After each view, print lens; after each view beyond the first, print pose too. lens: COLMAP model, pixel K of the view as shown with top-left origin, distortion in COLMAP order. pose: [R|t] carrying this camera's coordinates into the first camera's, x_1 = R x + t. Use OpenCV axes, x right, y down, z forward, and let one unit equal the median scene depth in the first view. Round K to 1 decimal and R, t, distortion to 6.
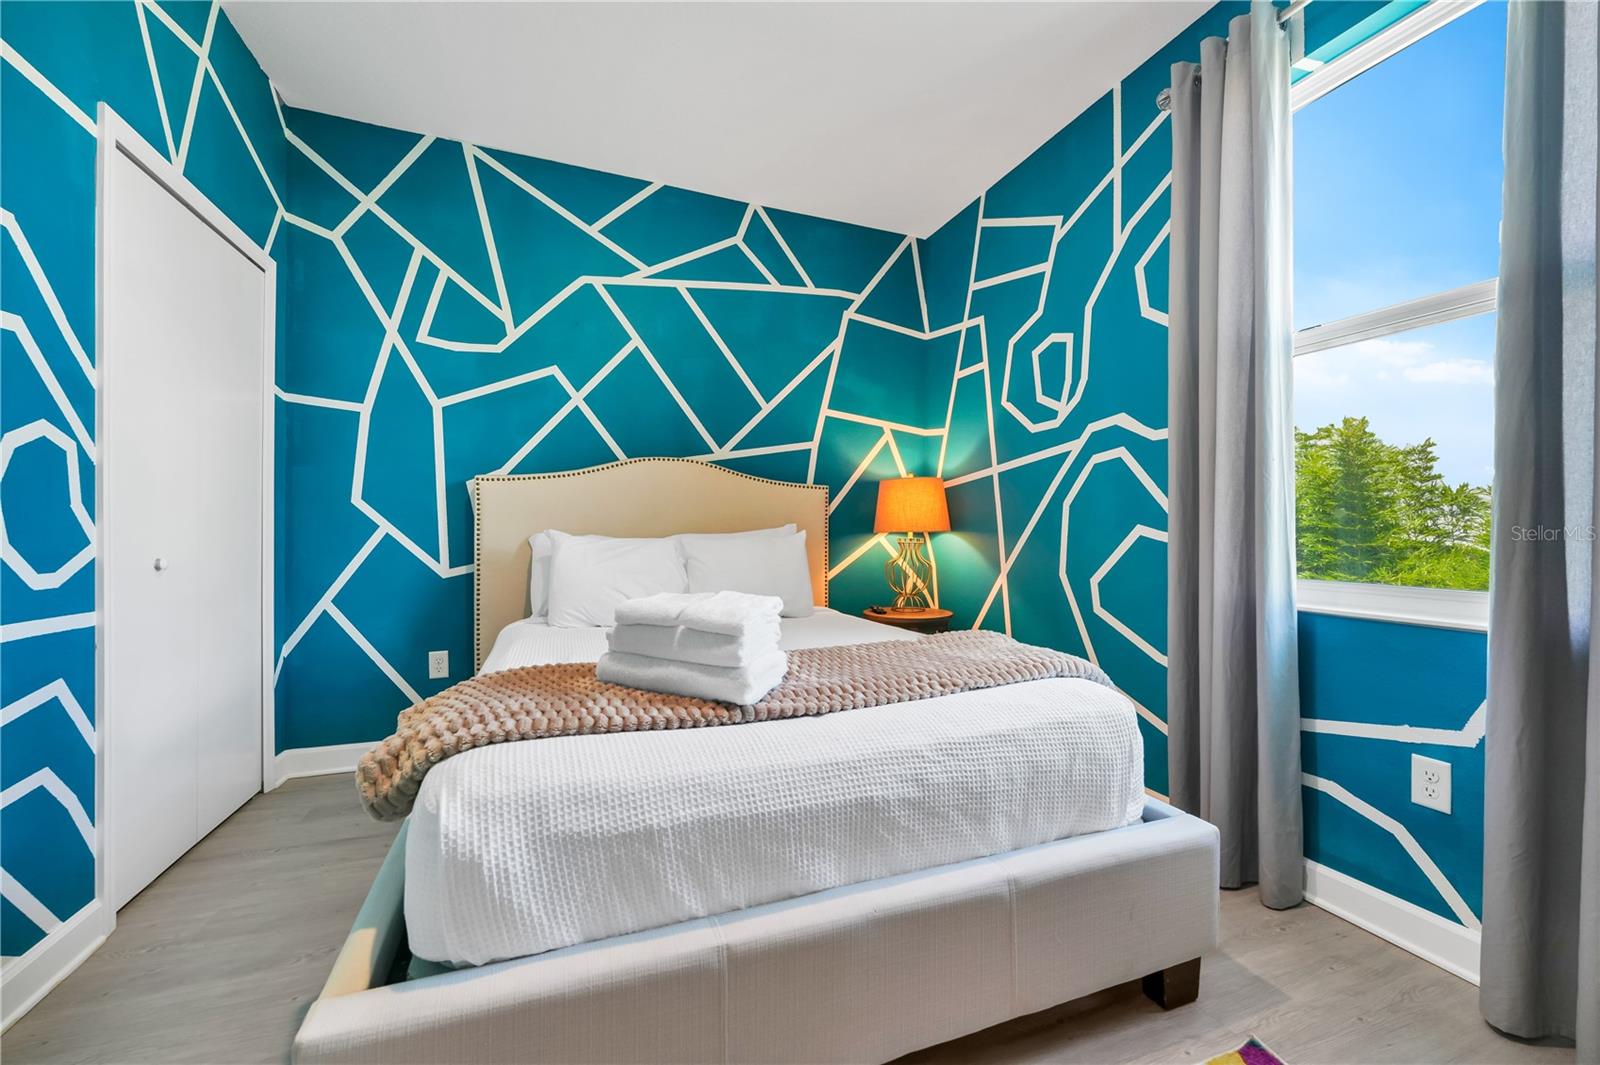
lens RADIAL K [[641.6, 0, 800.0], [0, 641.6, 532.5], [0, 0, 1]] dist [-0.001316, 0.000042]
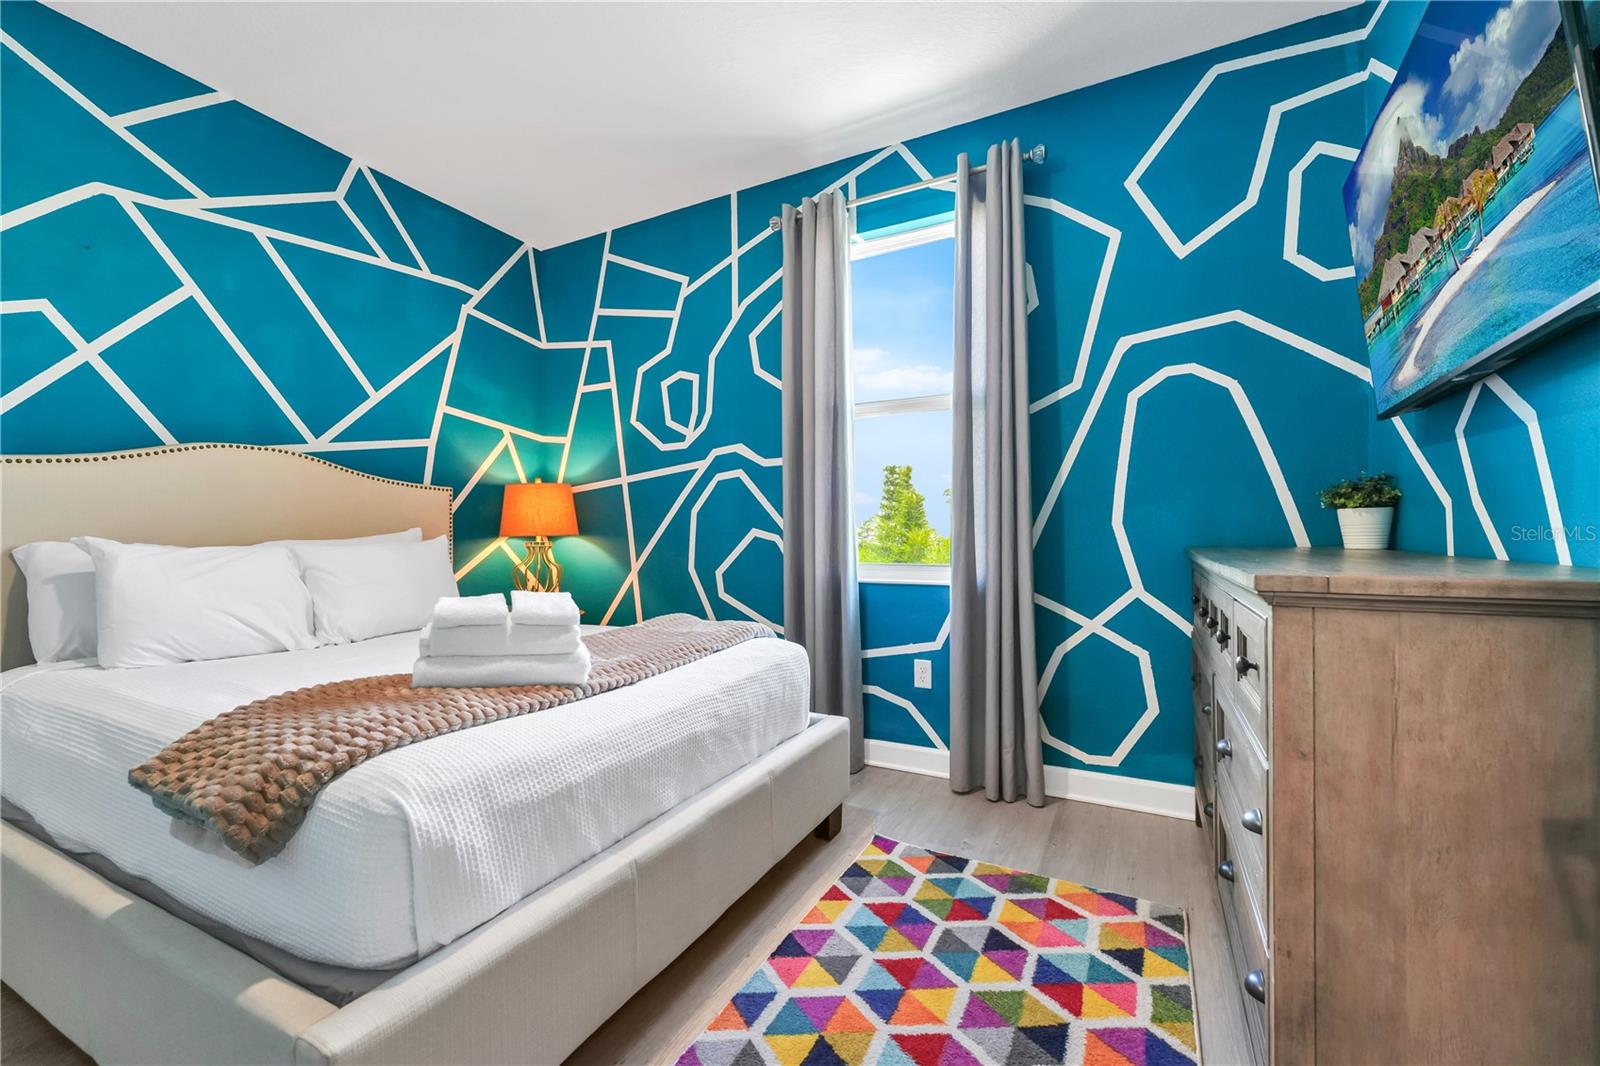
lens RADIAL K [[648.1, 0, 800.0], [0, 648.1, 533.0], [0, 0, 1]] dist [-0.000414, 0.000016]
pose [[0.746704, -0.005944, 0.665130, -0.258202], [0.009599, 0.999952, -0.001841, 0.000755], [-0.665087, 0.007760, 0.746726, -0.064815]]
